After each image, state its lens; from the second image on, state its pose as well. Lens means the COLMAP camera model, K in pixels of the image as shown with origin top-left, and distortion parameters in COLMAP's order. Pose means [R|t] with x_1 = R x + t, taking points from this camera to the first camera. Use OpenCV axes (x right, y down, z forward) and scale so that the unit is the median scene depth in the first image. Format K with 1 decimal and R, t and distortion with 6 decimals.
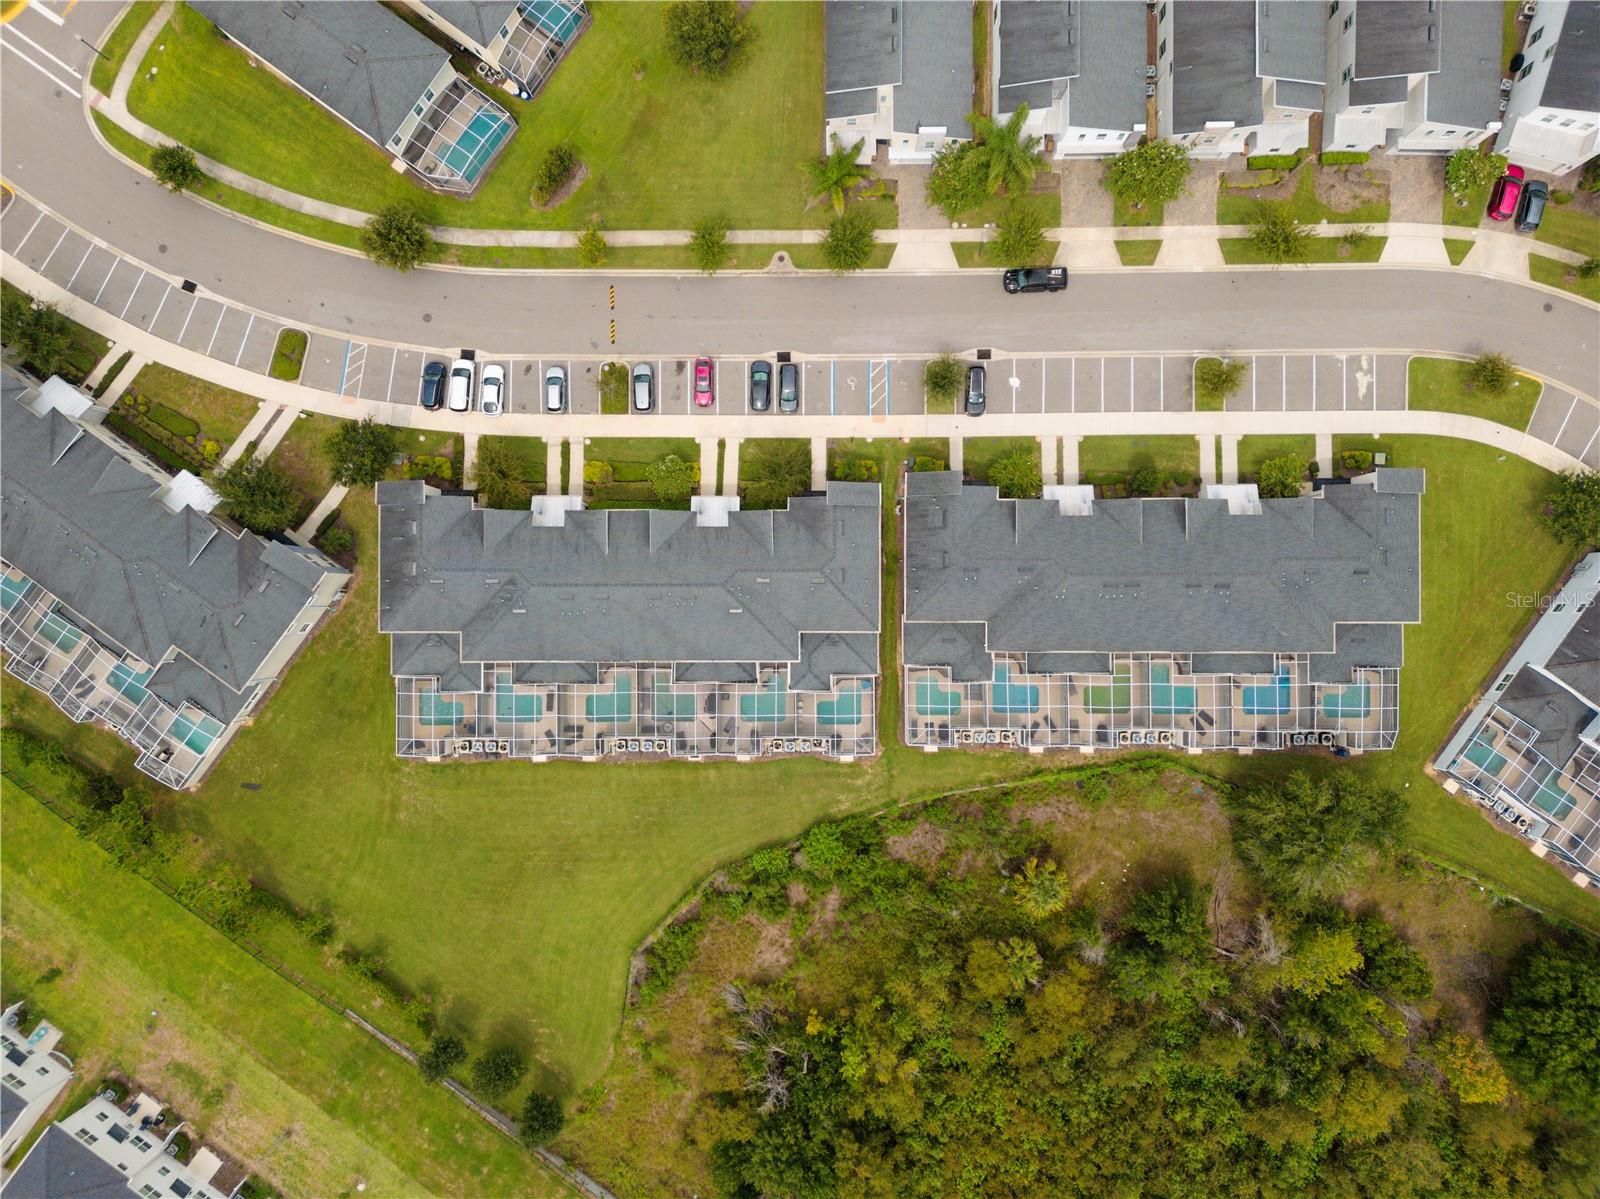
lens RADIAL K [[1112.7, 0, 802.0], [0, 1112.7, 593.4], [0, 0, 1]] dist [0.093086, -0.094524]
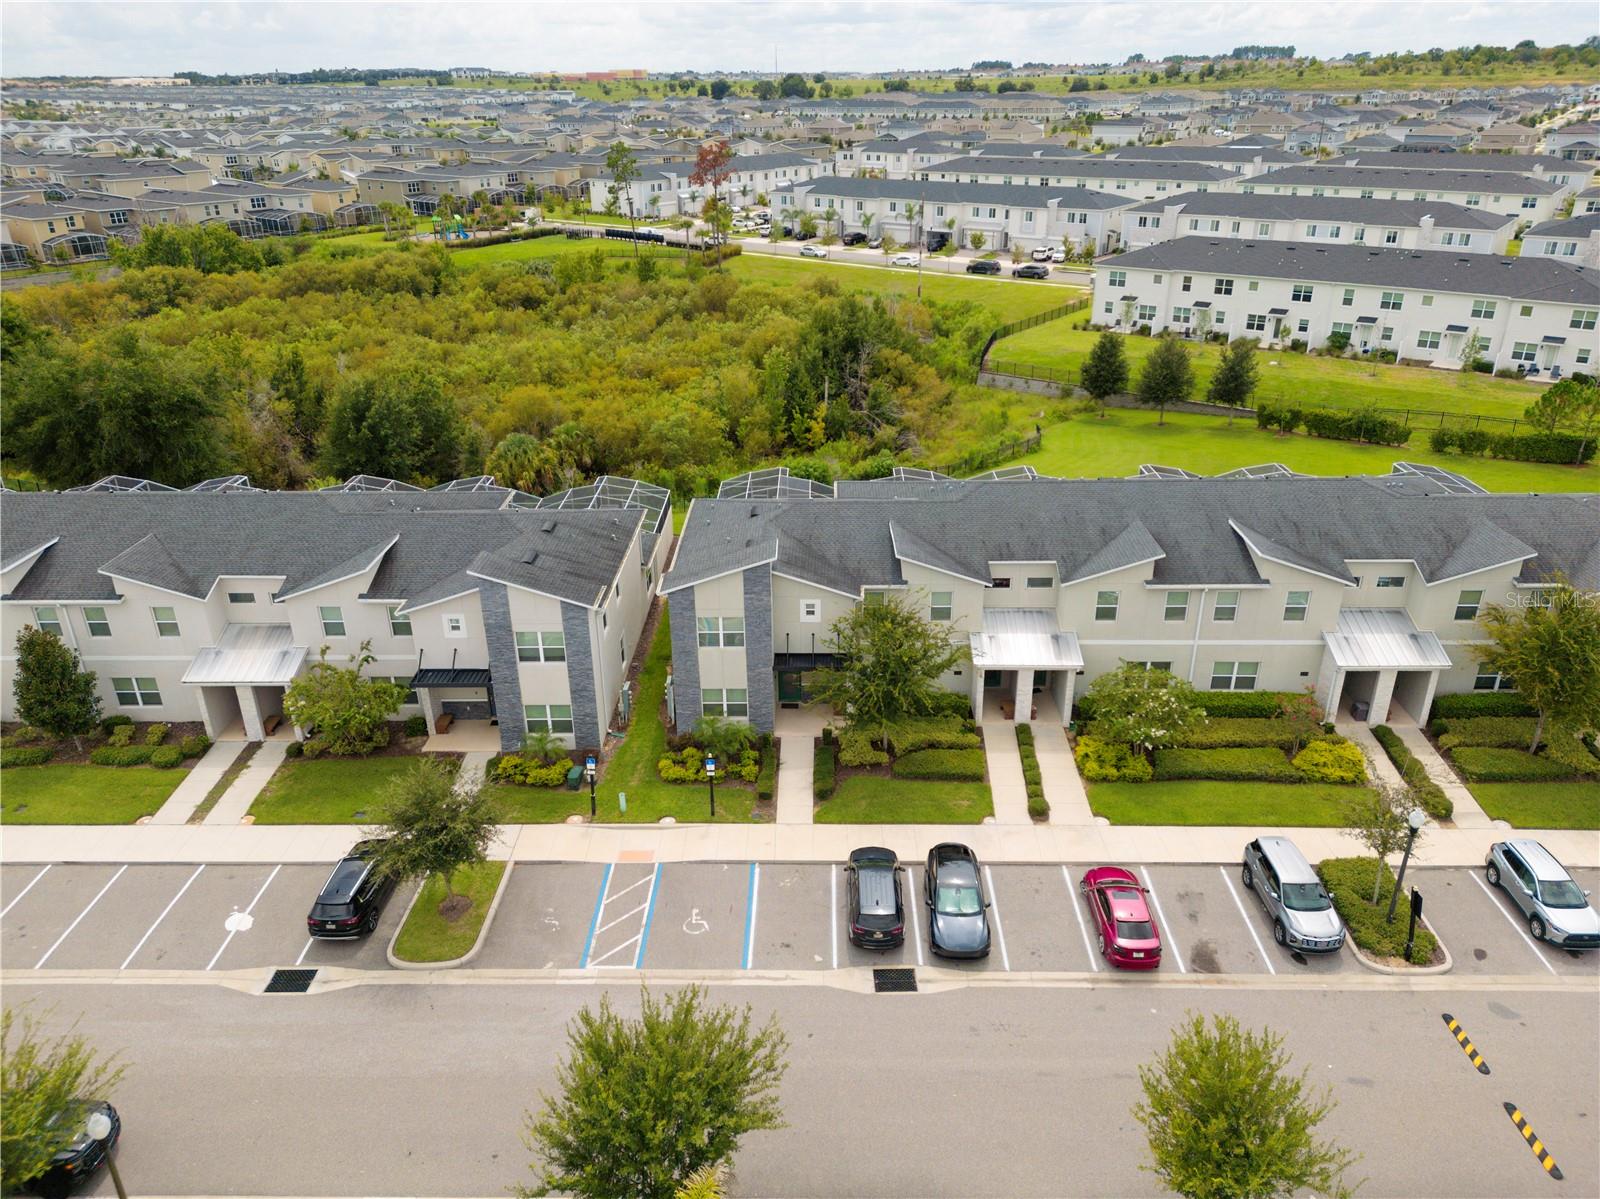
lens RADIAL K [[1134.0, 0, 799.7], [0, 1134.0, 596.4], [0, 0, 1]] dist [0.085280, -0.086352]
pose [[-0.999424, 0.015978, 0.029947, -0.000103], [0.021328, -0.390739, 0.920254, -0.482439], [0.026405, 0.920363, 0.390173, 0.769483]]
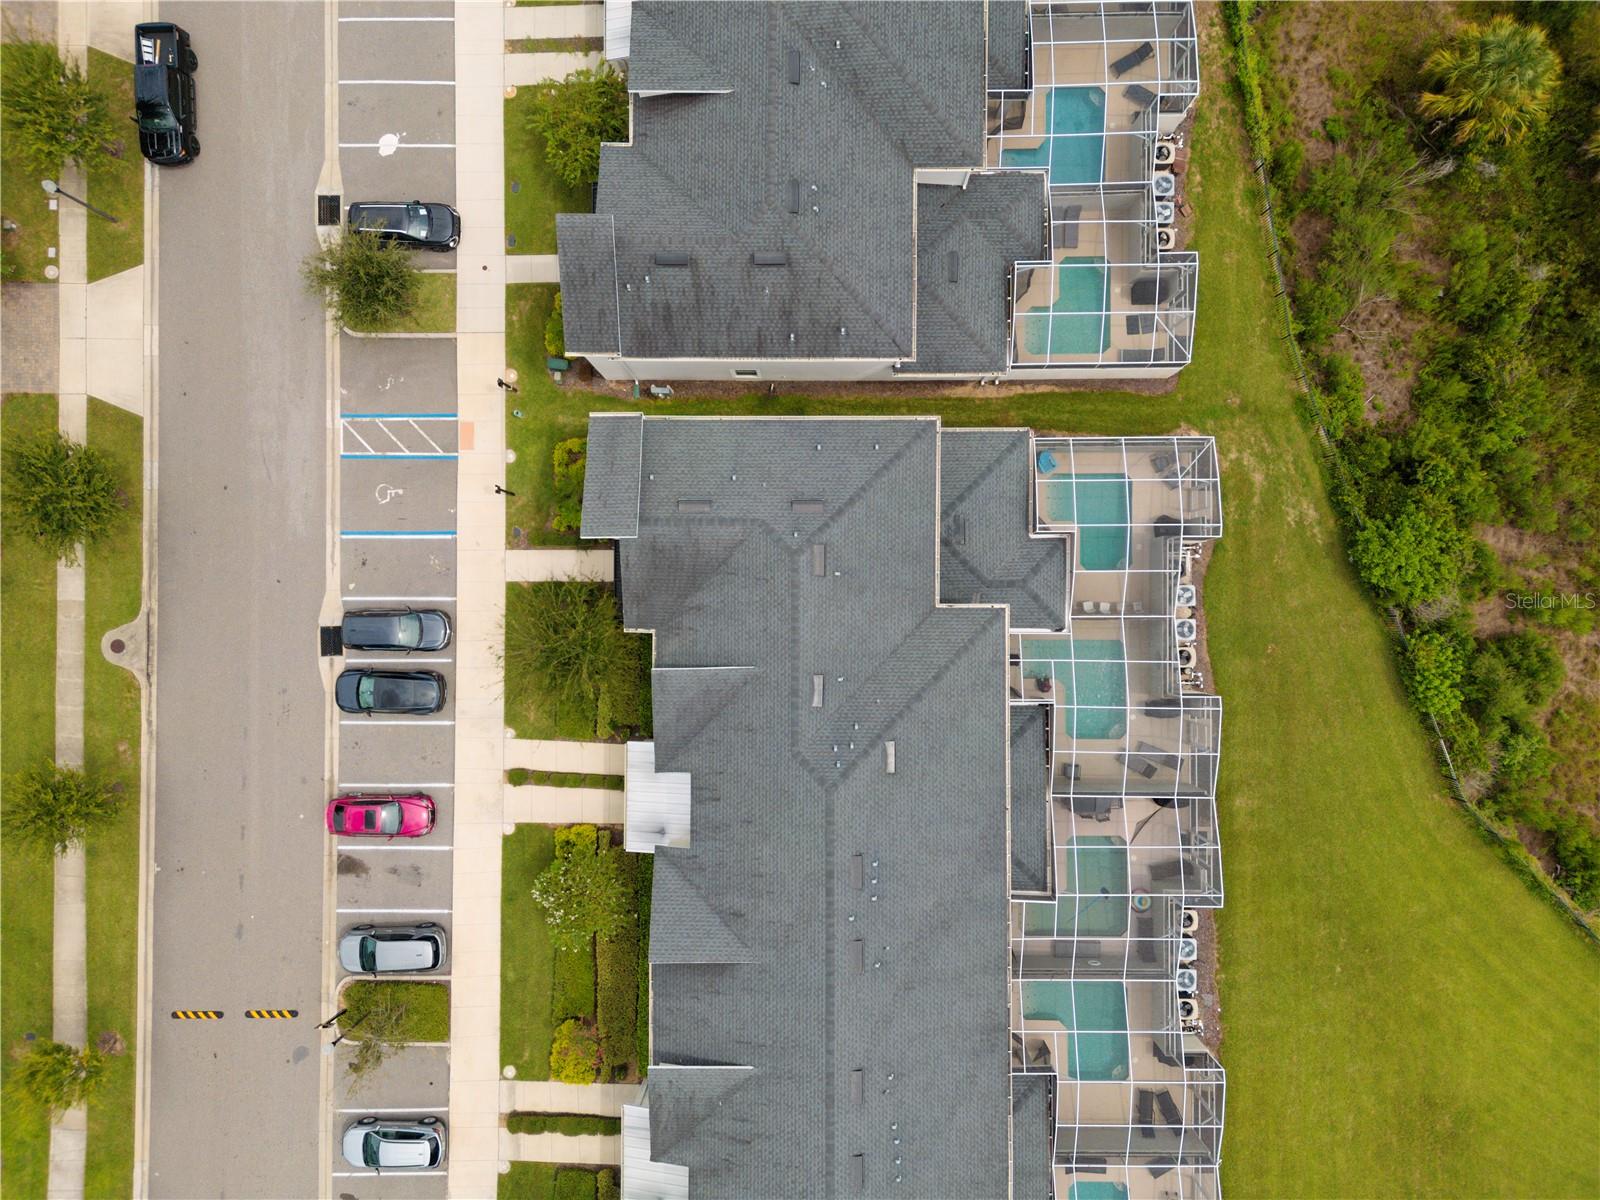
lens RADIAL K [[1134.0, 0, 799.7], [0, 1134.0, 596.9], [0, 0, 1]] dist [0.085280, -0.086352]
pose [[0.003072, -0.999673, 0.025401, -0.009501], [0.999986, 0.002964, -0.004300, -0.015744], [0.004224, 0.025413, 0.999668, 0.528996]]
